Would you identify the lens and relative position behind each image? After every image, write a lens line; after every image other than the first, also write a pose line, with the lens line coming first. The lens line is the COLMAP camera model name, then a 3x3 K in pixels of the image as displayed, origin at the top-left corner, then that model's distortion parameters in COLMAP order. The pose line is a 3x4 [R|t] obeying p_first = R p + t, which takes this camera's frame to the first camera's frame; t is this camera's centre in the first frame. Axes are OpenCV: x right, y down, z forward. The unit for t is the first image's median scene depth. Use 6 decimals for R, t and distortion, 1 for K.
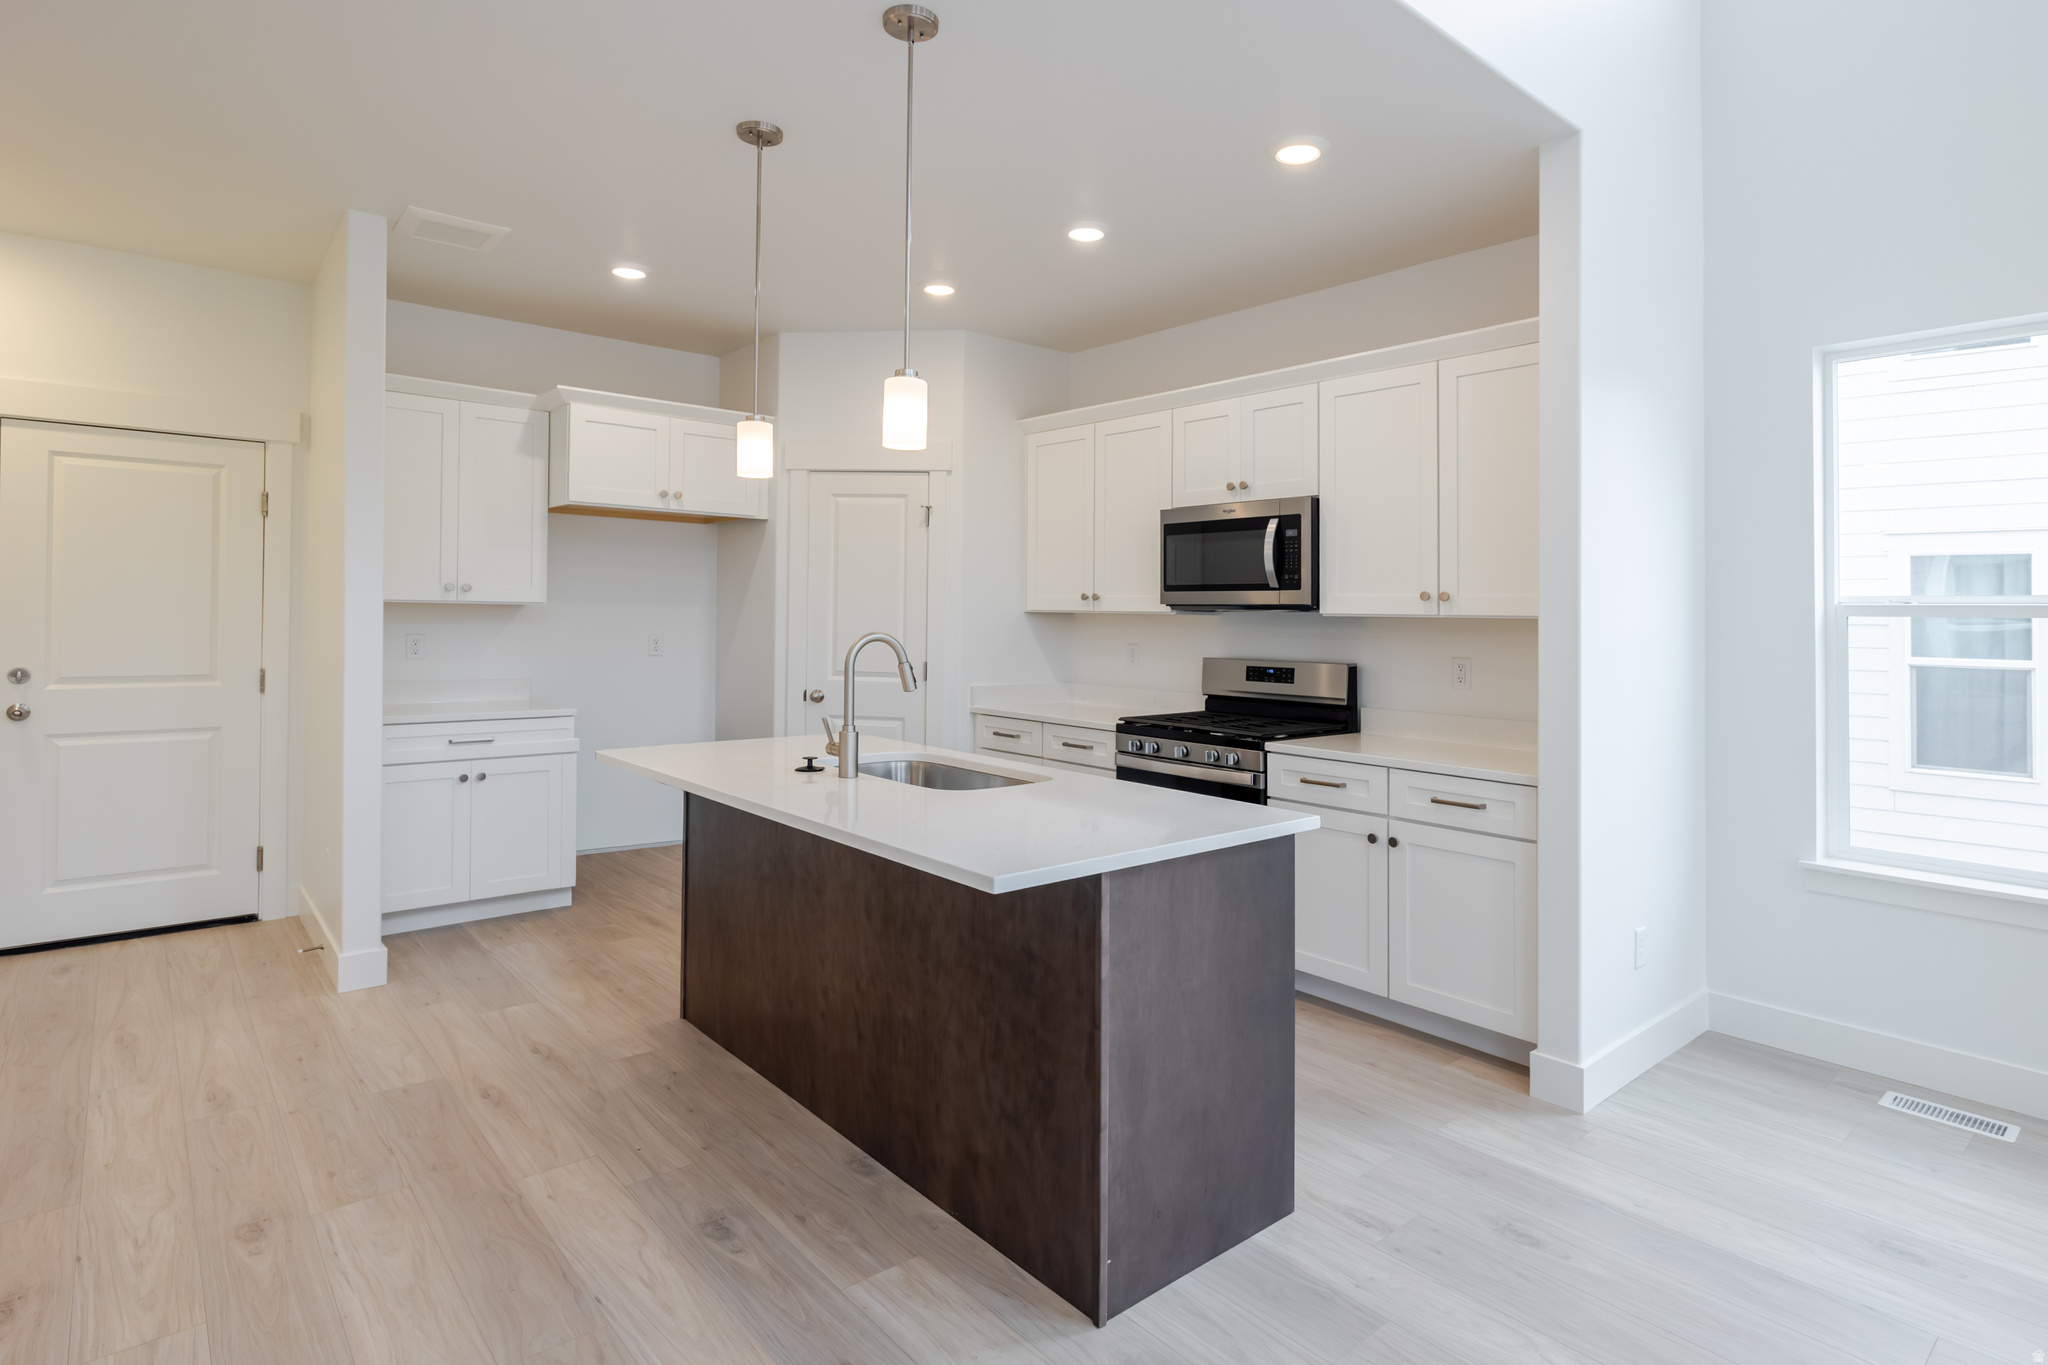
lens RADIAL K [[1070.7, 0, 1042.8], [0, 1070.7, 596.8], [0, 0, 1]] dist [-0.002591, 0.000267]
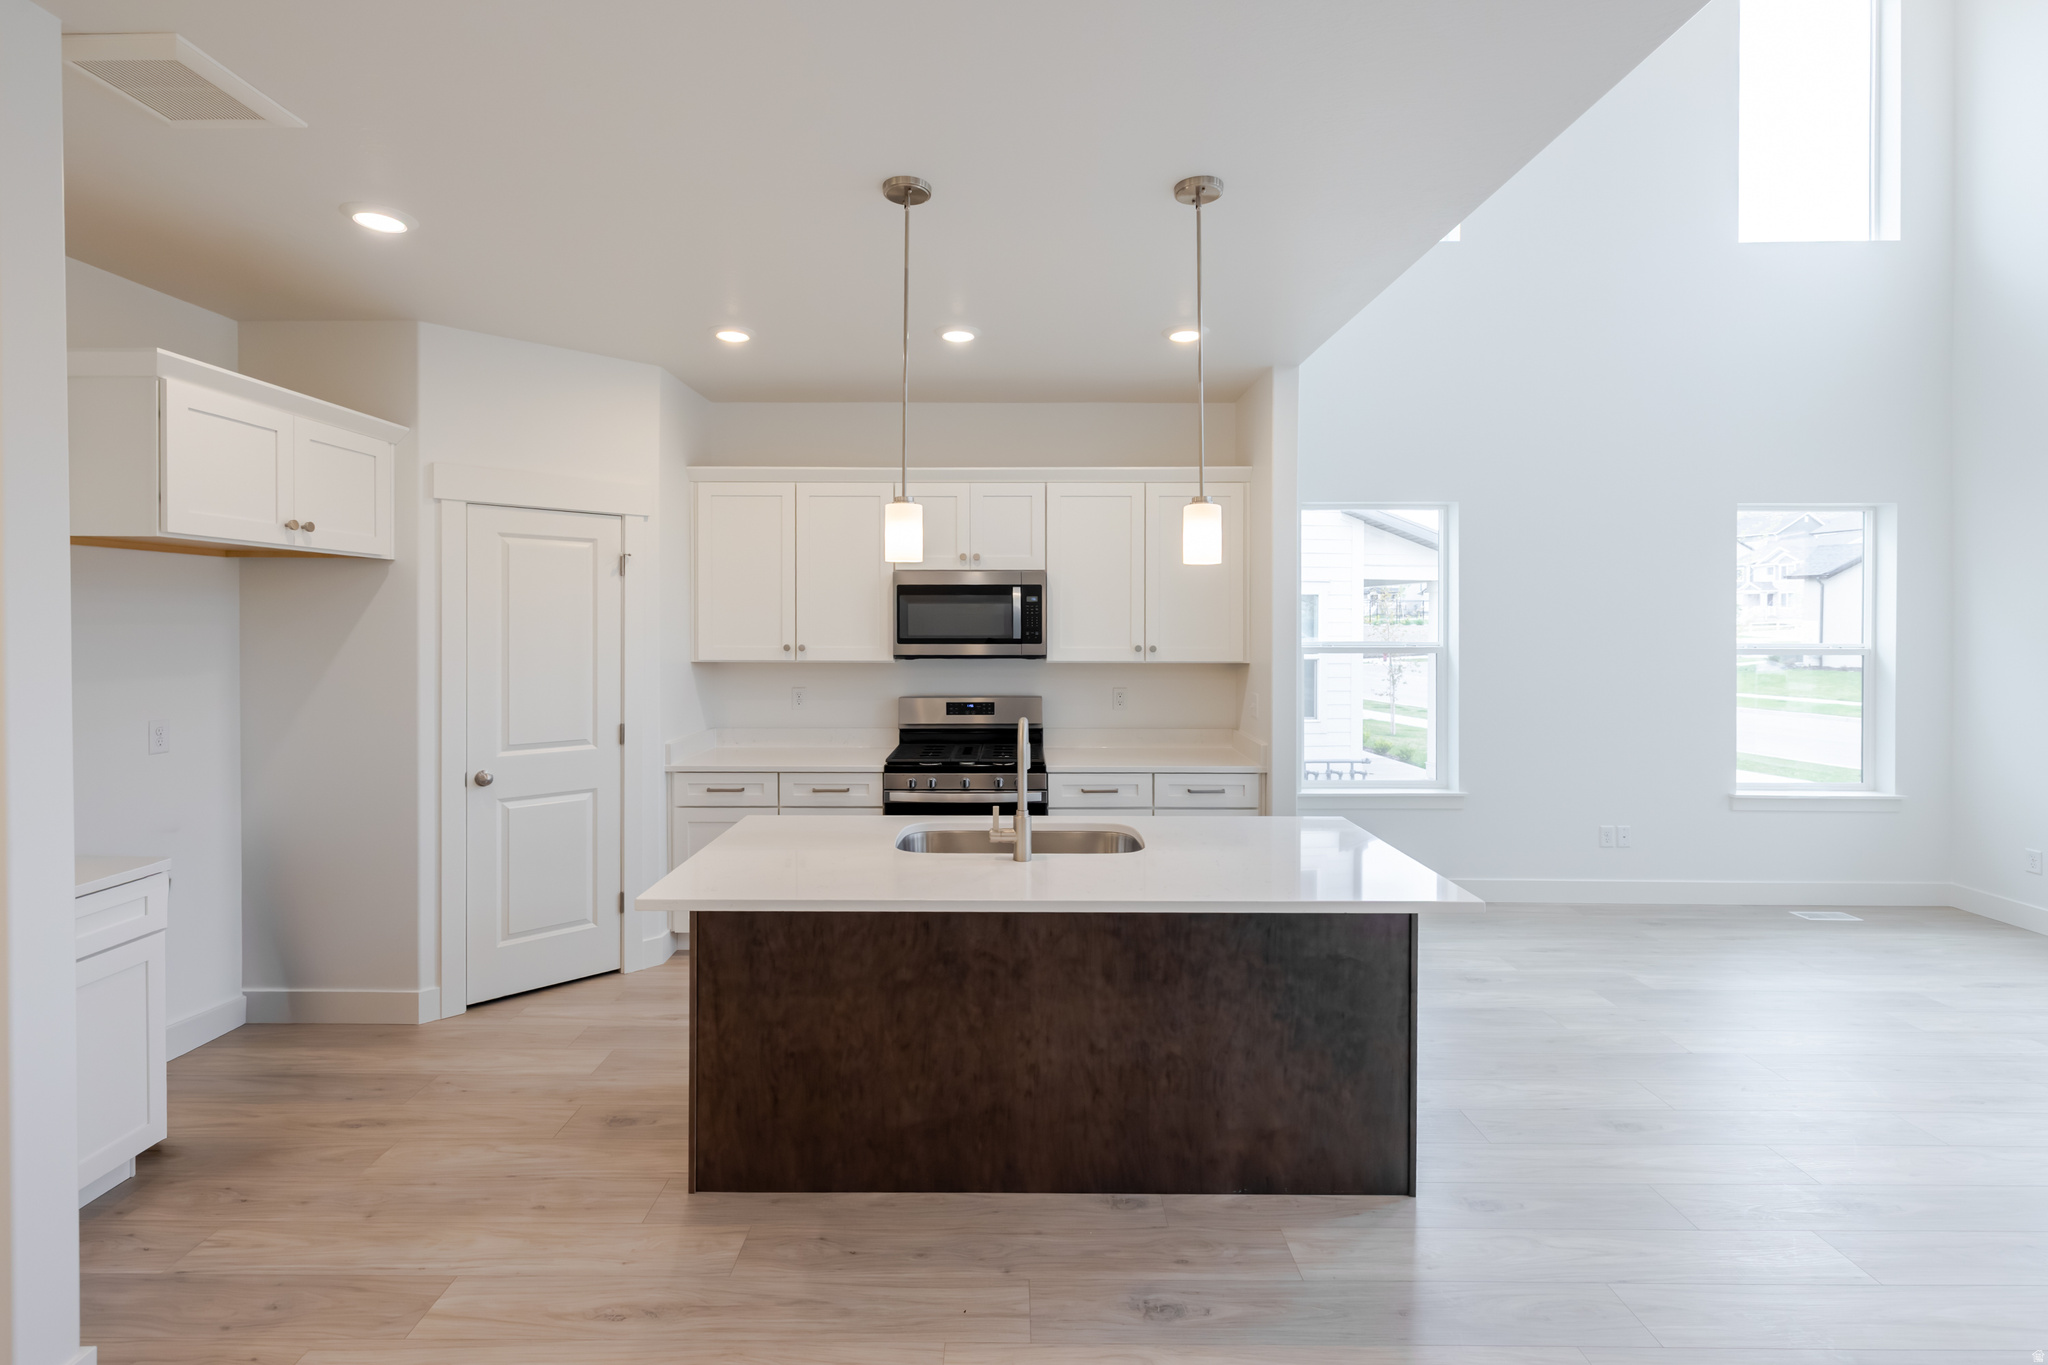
lens RADIAL K [[909.0, 0, 1013.9], [0, 909.0, 620.2], [0, 0, 1]] dist [0.002220, 0.000256]
pose [[0.656719, -0.015227, 0.753982, -0.698967], [-0.004302, 0.999704, 0.023936, -0.070388], [-0.754123, -0.018963, 0.656459, 0.352659]]
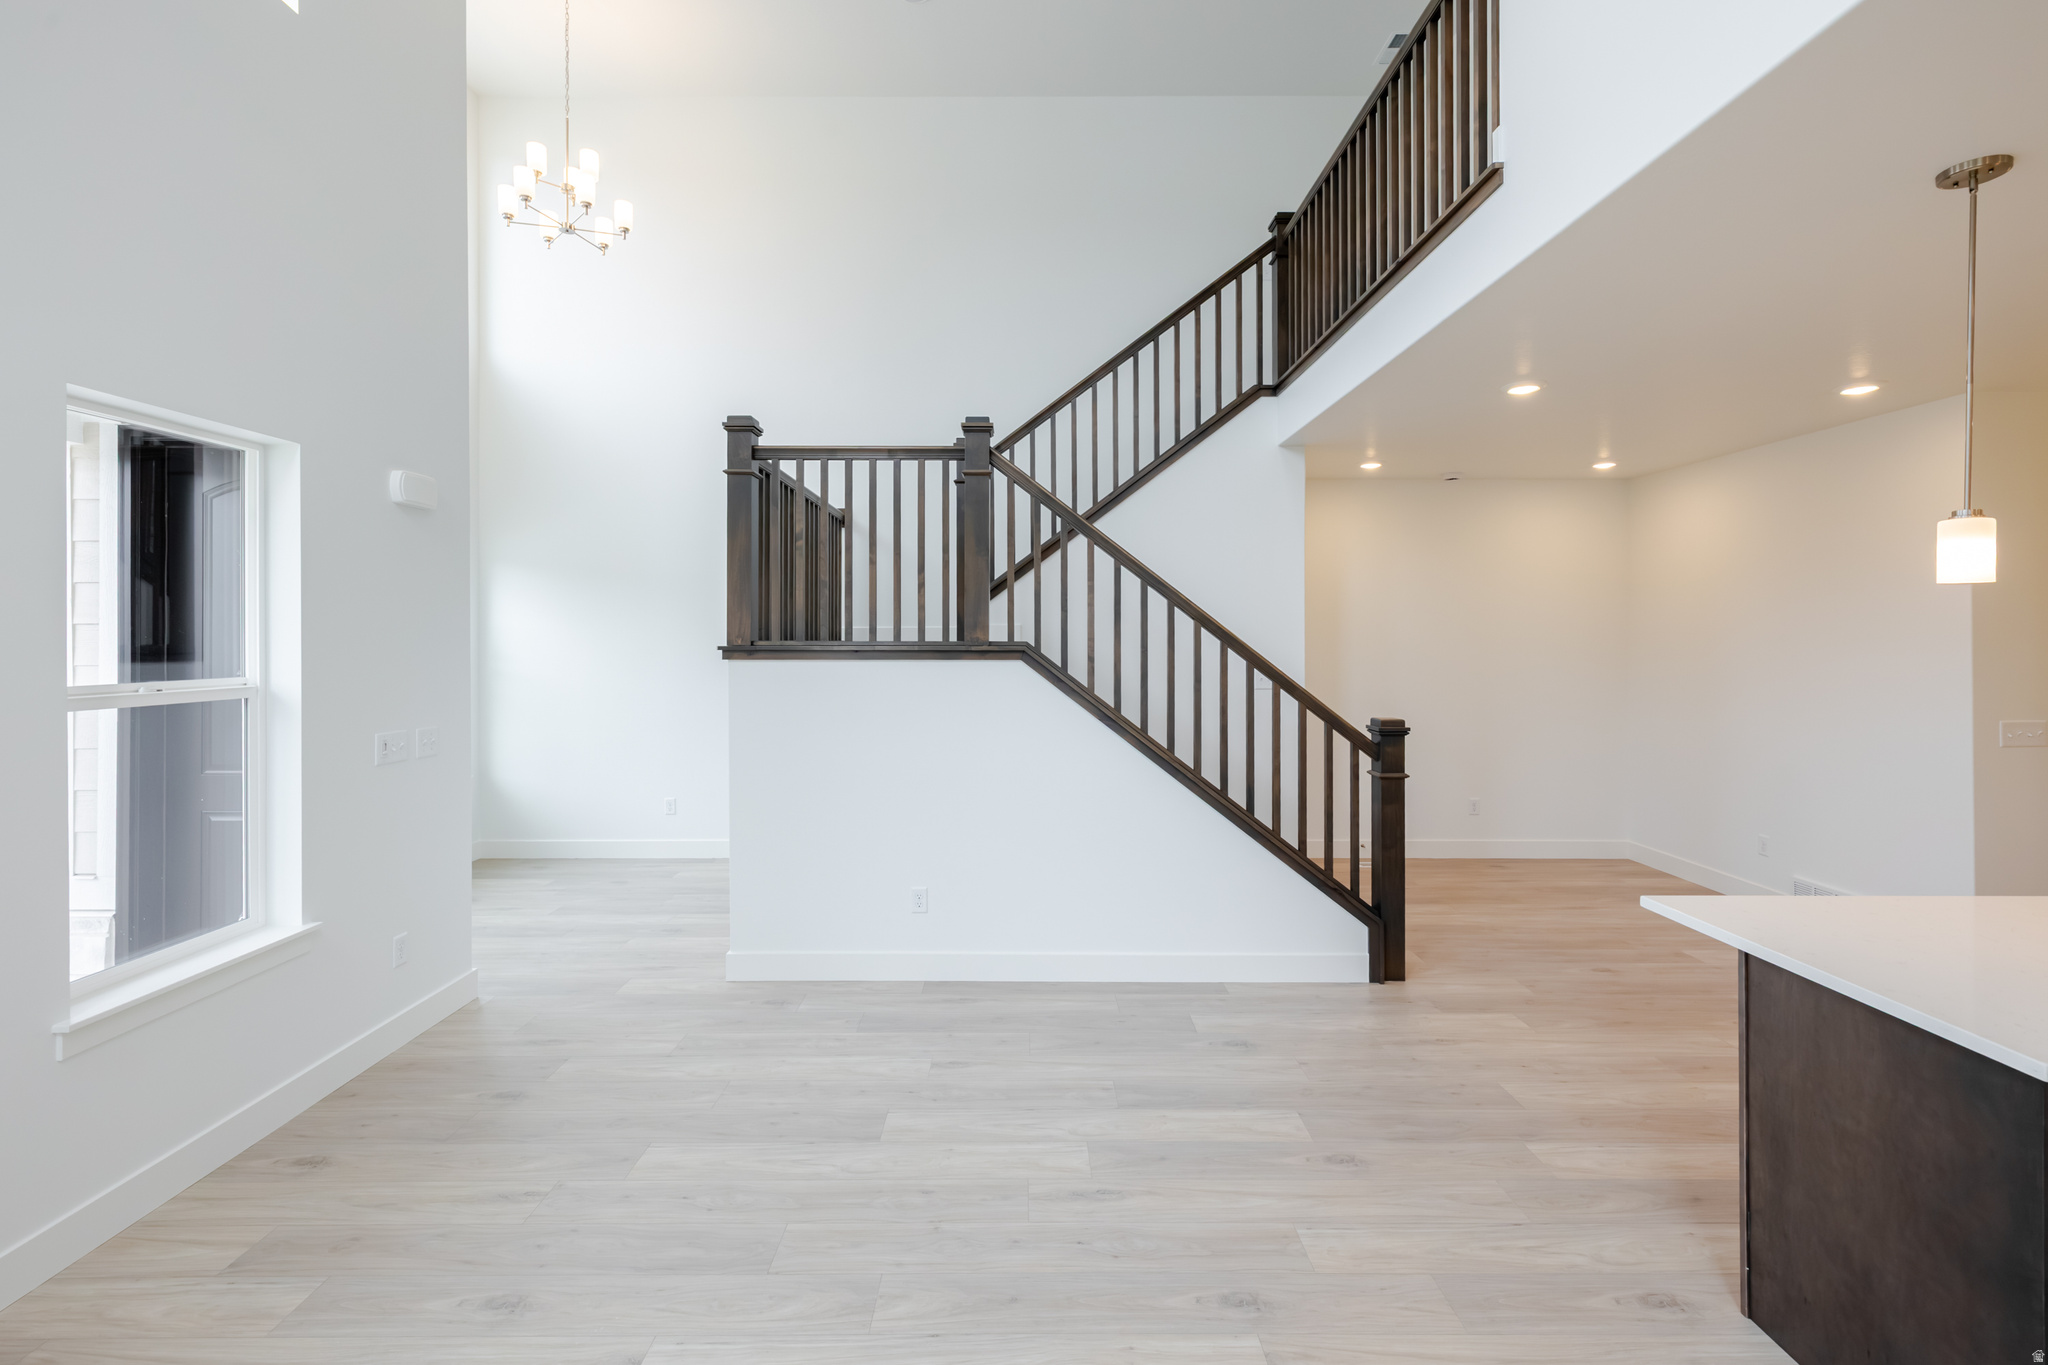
lens RADIAL K [[886.3, 0, 1027.3], [0, 886.3, 639.1], [0, 0, 1]] dist [0.000389, 0.000101]
pose [[-0.654500, -0.016377, -0.755884, 0.800048], [0.000096, 0.999764, -0.021744, -0.046661], [0.756062, -0.014304, -0.654344, 0.606334]]
